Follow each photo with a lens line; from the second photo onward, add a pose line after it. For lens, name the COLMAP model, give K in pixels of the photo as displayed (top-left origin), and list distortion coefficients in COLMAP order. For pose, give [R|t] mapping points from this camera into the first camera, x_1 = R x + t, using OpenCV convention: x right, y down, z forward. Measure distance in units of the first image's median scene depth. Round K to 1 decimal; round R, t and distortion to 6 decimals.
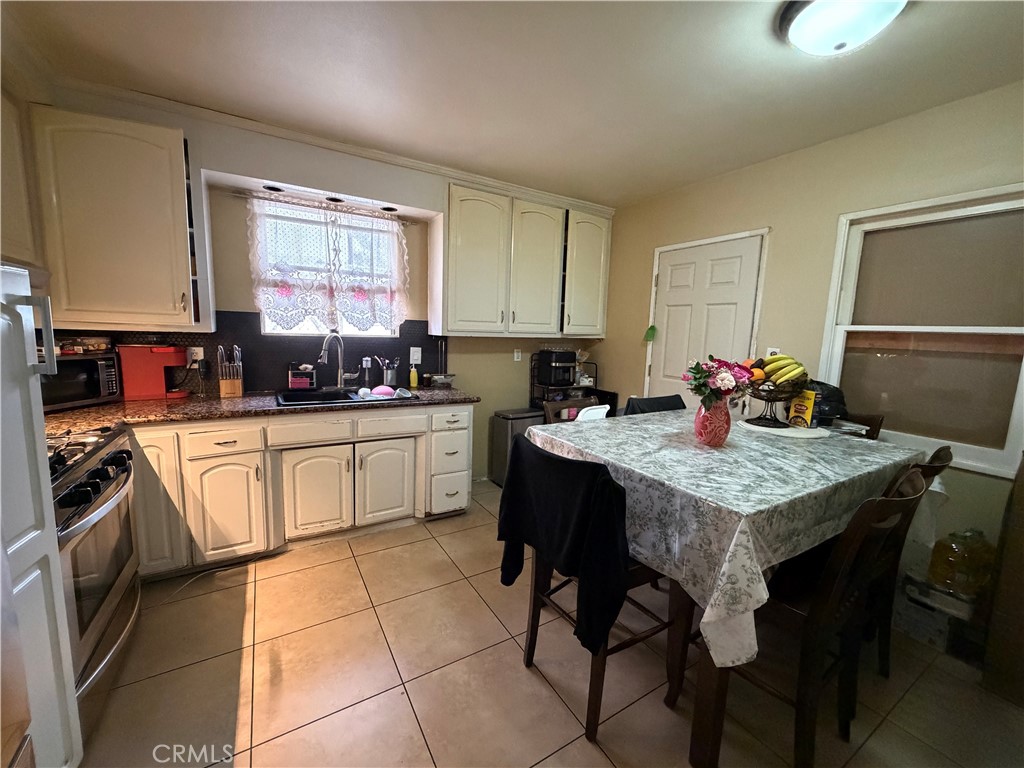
lens RADIAL K [[410.0, 0, 509.0], [0, 410.0, 385.2], [0, 0, 1]] dist [-0.000149, -0.000439]
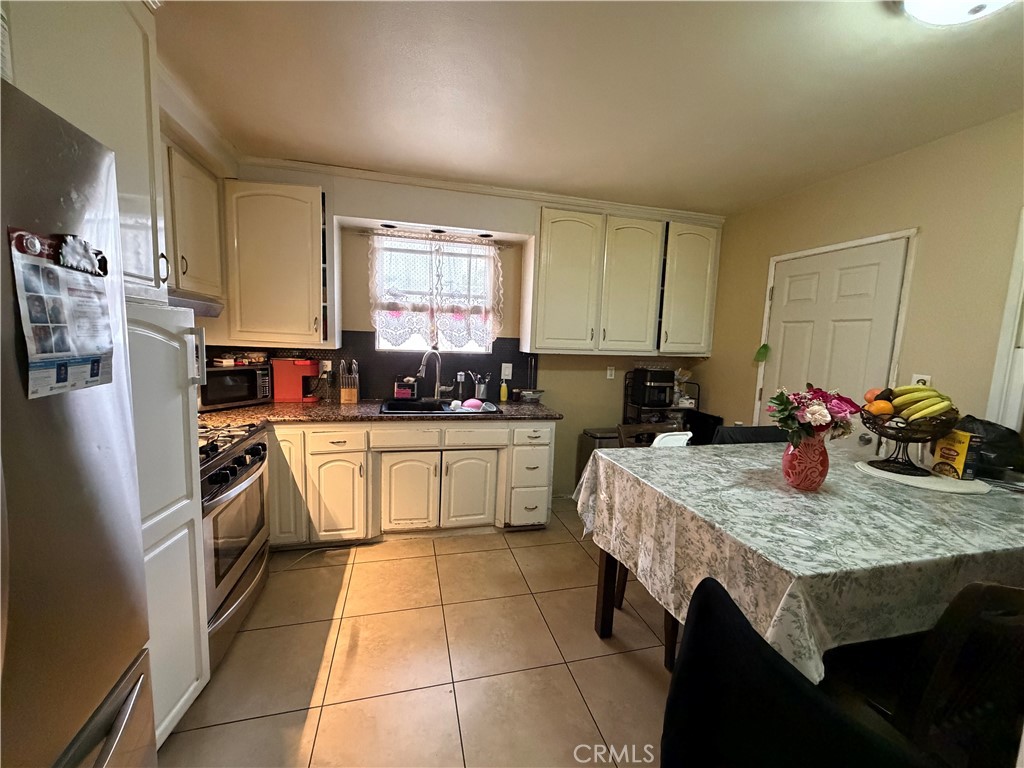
lens RADIAL K [[410.0, 0, 509.0], [0, 410.0, 385.2], [0, 0, 1]] dist [-0.000149, -0.000439]
pose [[0.958144, 0.035458, -0.284084, 0.099254], [-0.043655, 0.998792, -0.022574, -0.016700], [0.282940, 0.034031, 0.958534, -0.004056]]
